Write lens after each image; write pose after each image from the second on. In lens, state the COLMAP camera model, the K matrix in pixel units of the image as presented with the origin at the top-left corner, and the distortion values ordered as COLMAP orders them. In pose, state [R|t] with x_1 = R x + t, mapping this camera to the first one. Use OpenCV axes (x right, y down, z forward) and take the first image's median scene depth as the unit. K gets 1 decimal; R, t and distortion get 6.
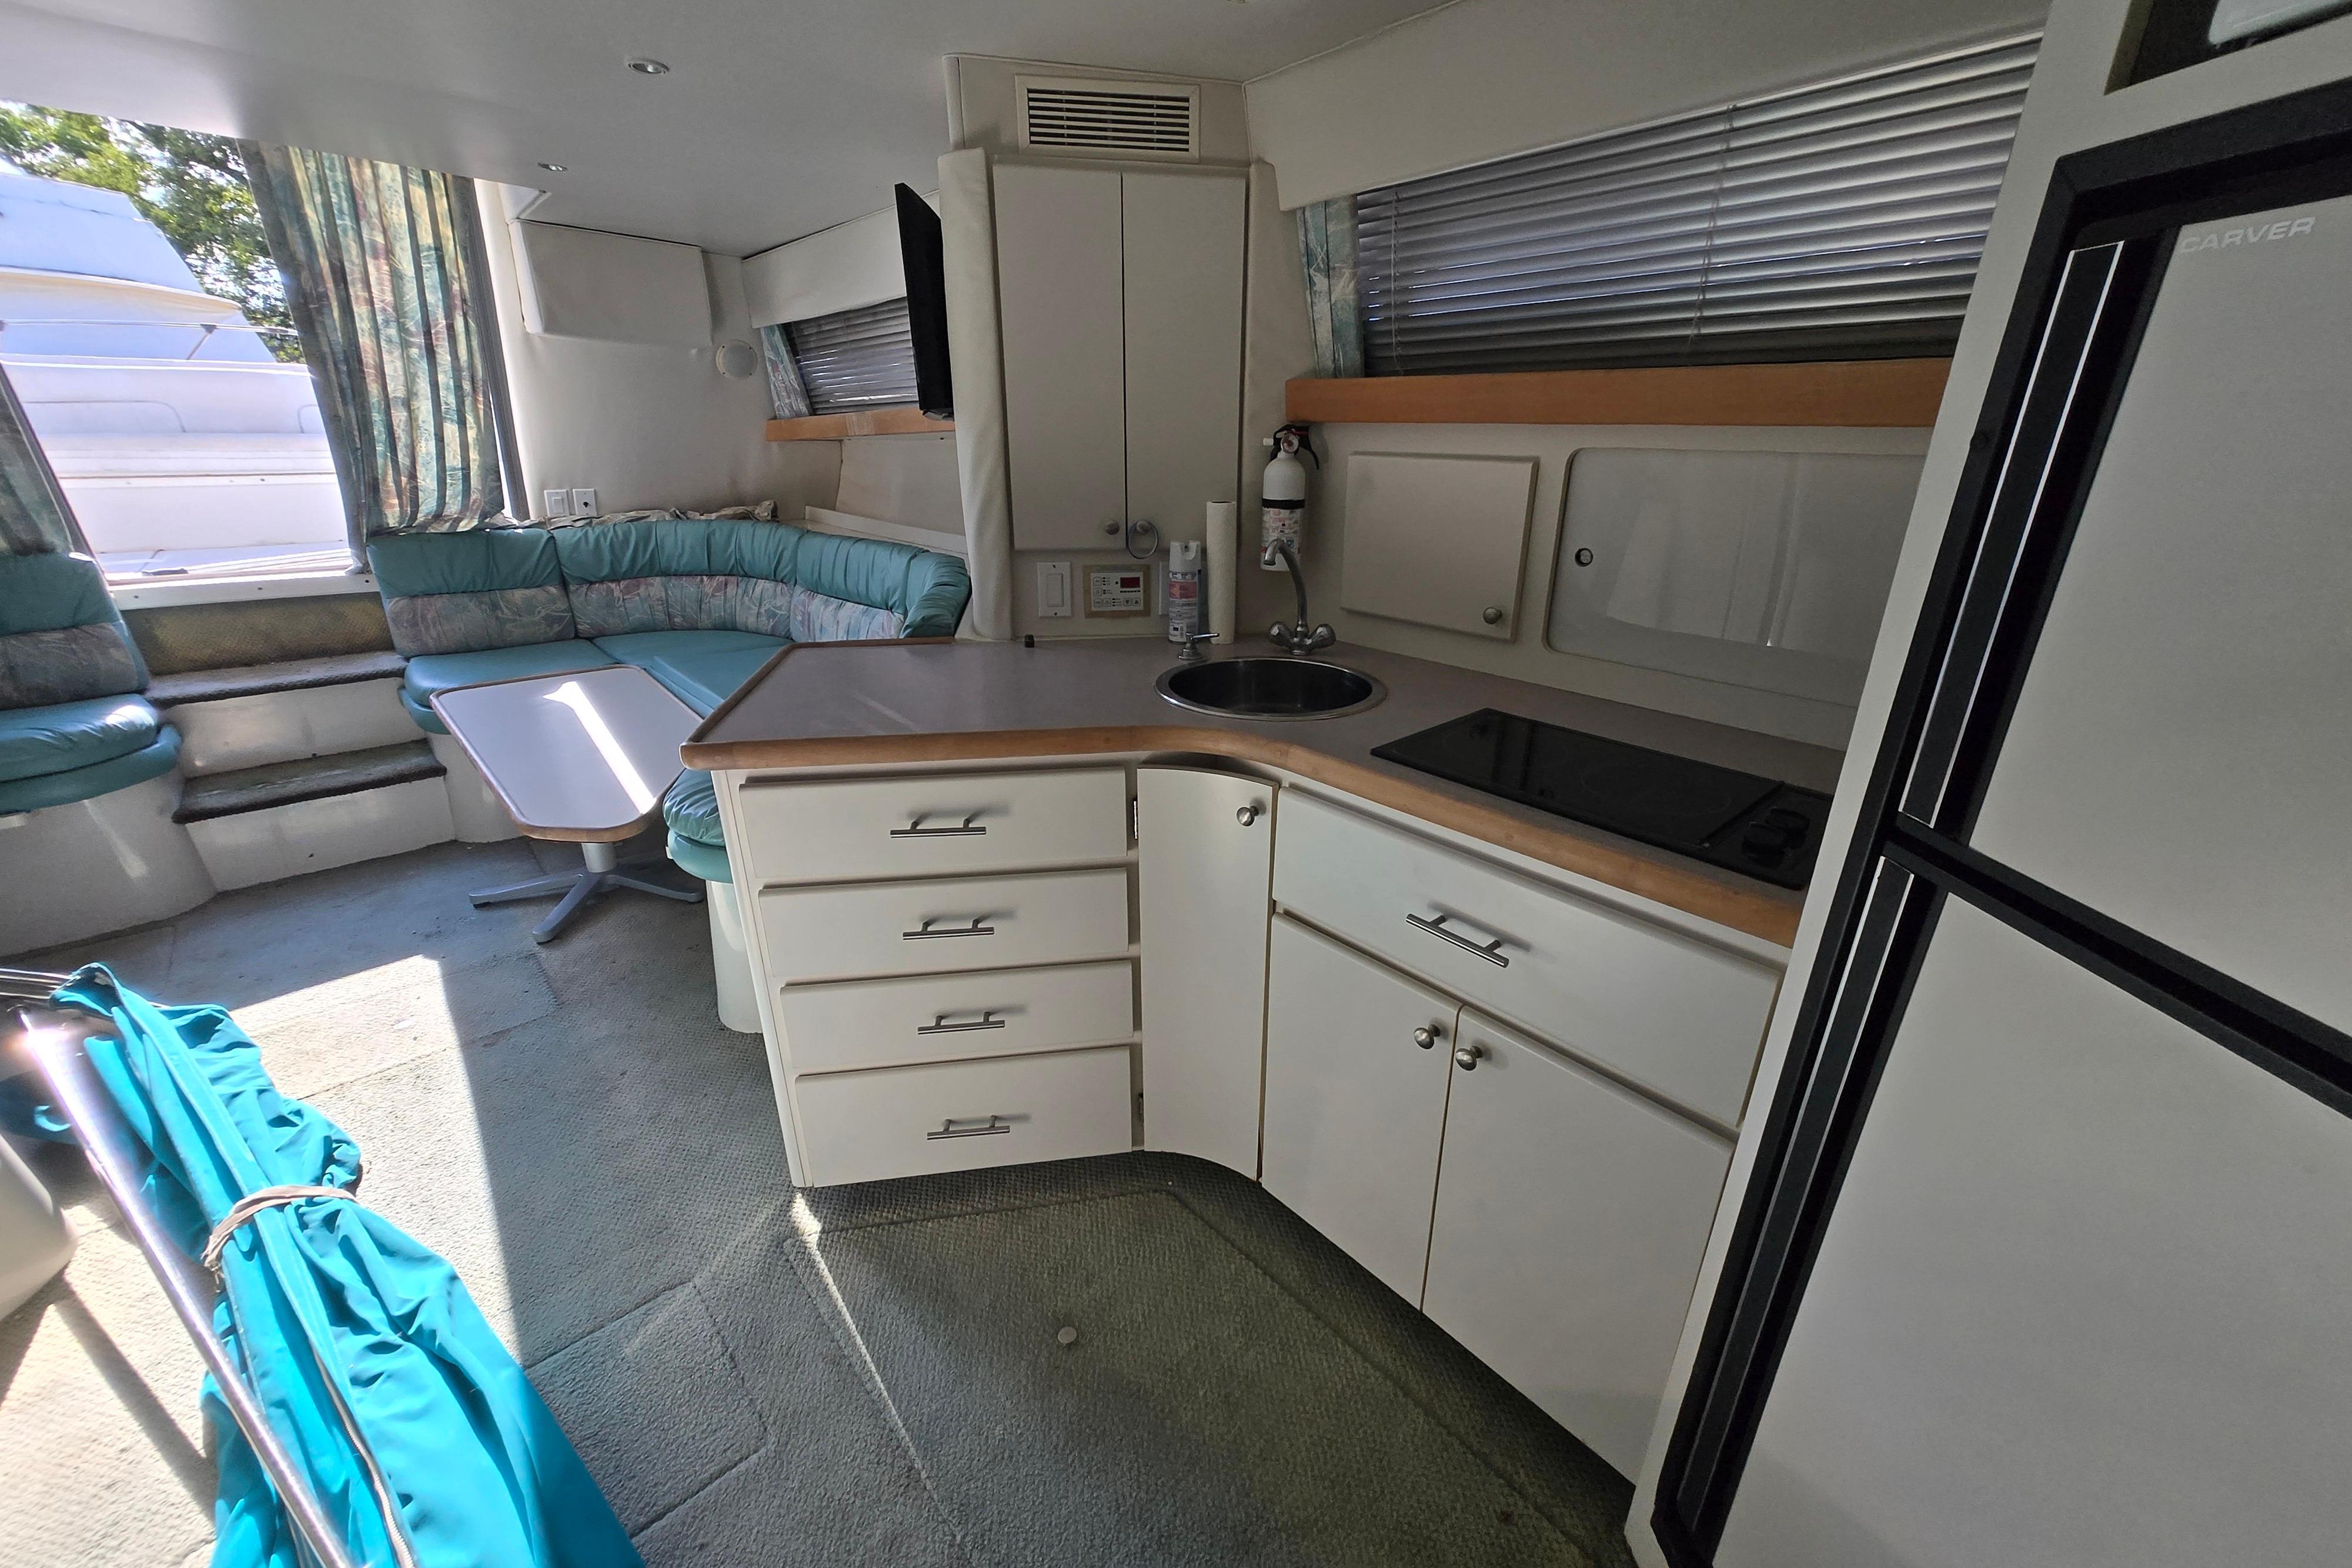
lens RADIAL K [[914.3, 0, 1194.4], [0, 914.3, 773.0], [0, 0, 1]] dist [0.000343, -0.000623]
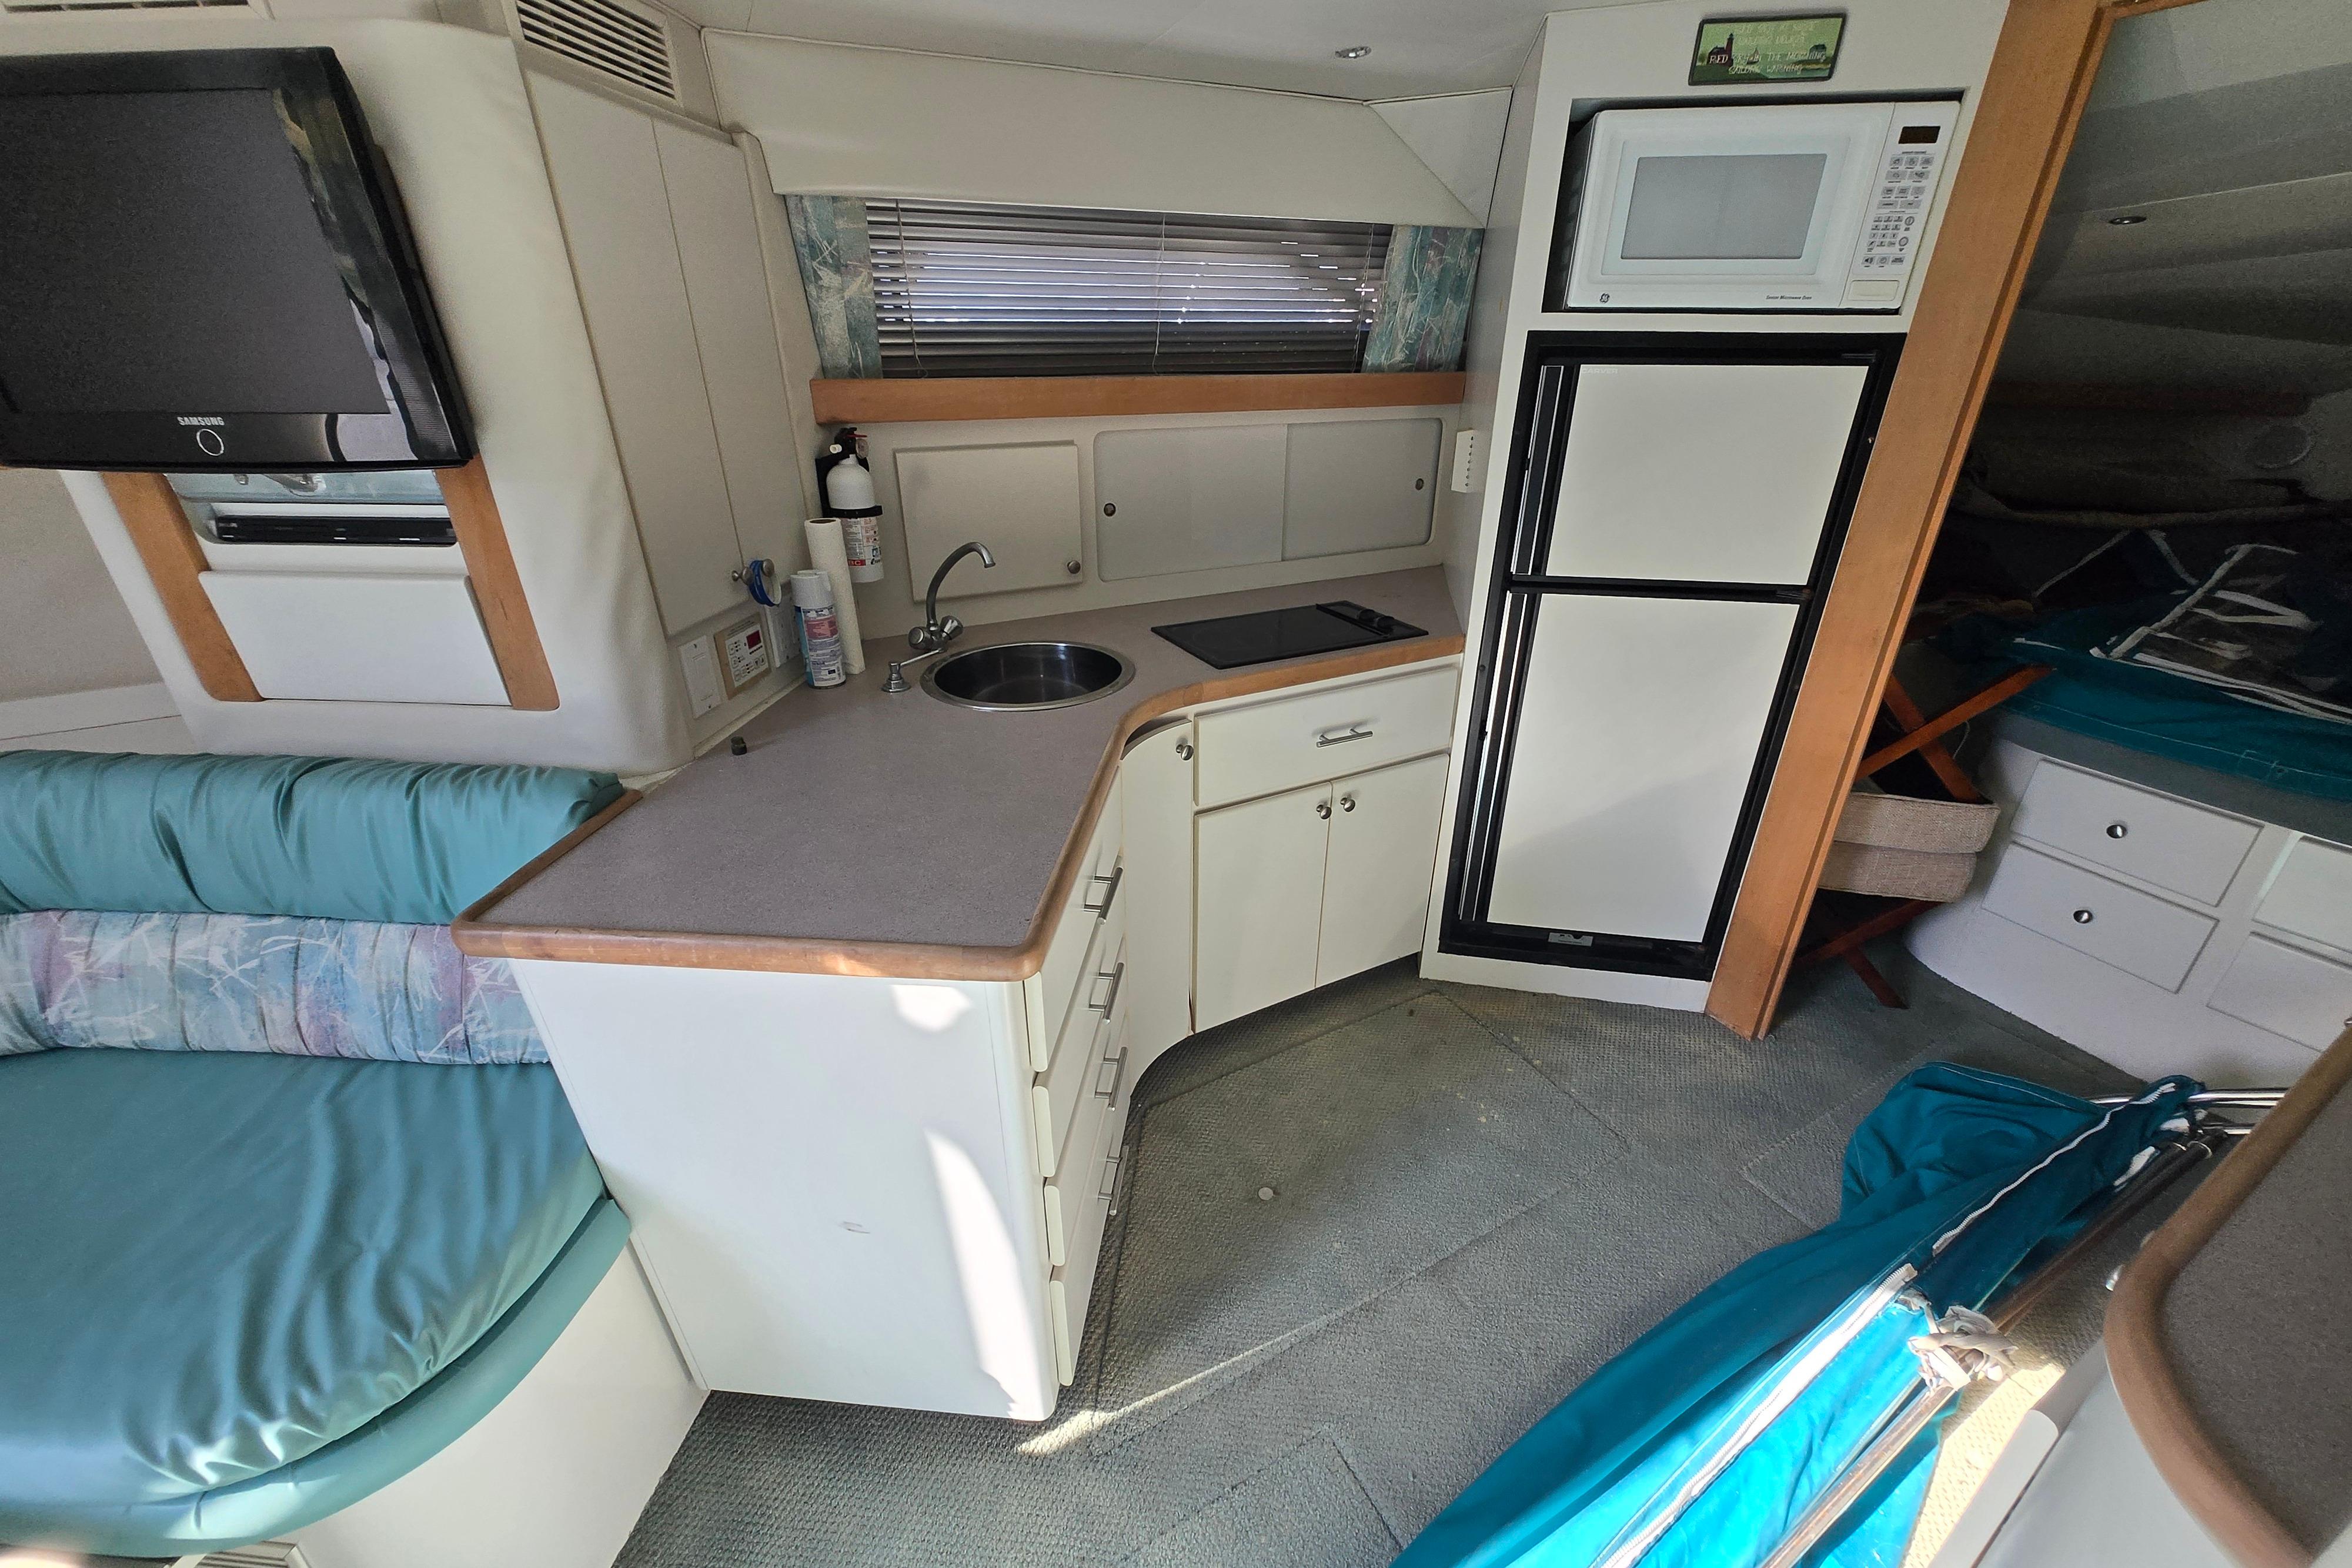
lens RADIAL K [[914.3, 0, 1194.4], [0, 914.3, 773.0], [0, 0, 1]] dist [0.000343, -0.000623]
pose [[0.242662, -0.420332, 0.874320, -0.870248], [0.345959, 0.879496, 0.326802, -0.277229], [-0.906326, 0.223176, 0.358838, 0.452671]]
